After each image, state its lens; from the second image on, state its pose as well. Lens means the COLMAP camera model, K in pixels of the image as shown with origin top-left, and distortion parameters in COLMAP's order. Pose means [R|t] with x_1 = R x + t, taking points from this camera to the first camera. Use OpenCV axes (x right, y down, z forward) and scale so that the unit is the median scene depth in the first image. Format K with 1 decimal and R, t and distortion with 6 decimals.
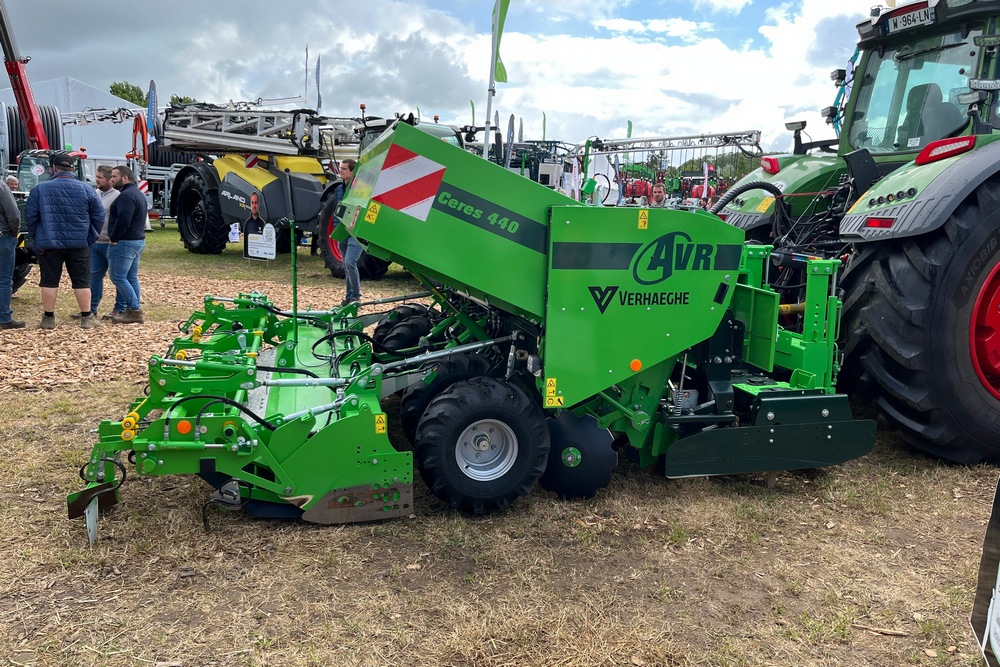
lens RADIAL K [[754.6, 0, 495.3], [0, 754.6, 332.1], [0, 0, 1]] dist [0.032103, -0.038532]
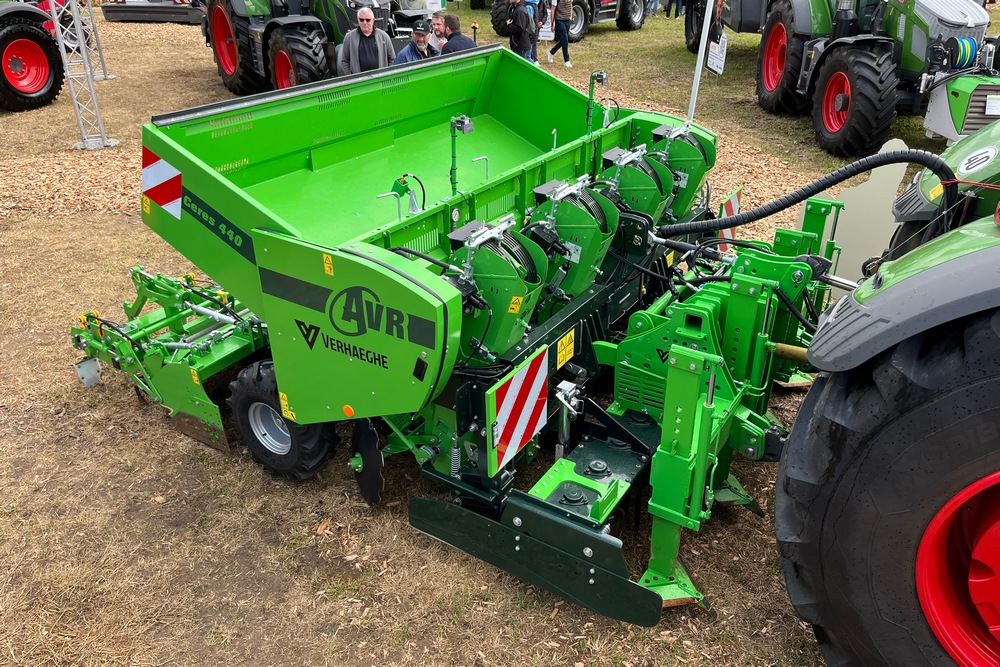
lens RADIAL K [[754.6, 0, 521.0], [0, 754.6, 328.1], [0, 0, 1]] dist [0.032103, -0.038532]
pose [[0.700333, 0.313794, -0.641145, 0.892393], [-0.104787, 0.933657, 0.342496, -0.386403], [0.706083, -0.172678, 0.686753, 0.542894]]
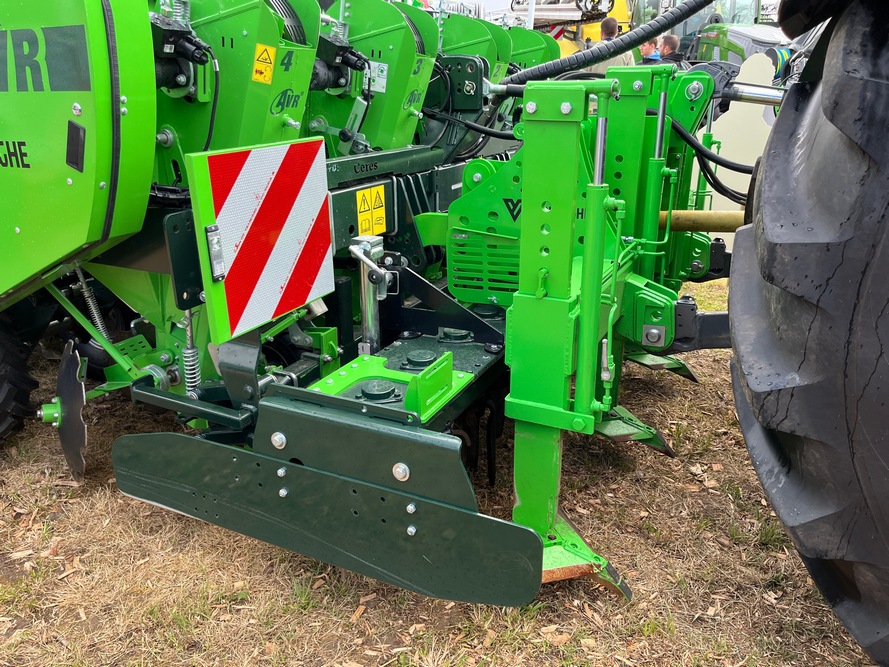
lens RADIAL K [[667.1, 0, 451.8], [0, 667.1, 327.2], [0, 0, 1]] dist [0.053758, -0.079437]
pose [[0.772924, 0.189329, -0.605594, 0.737333], [-0.085712, 0.976851, 0.196001, -0.045211], [0.628683, -0.099587, 0.771259, 0.842728]]
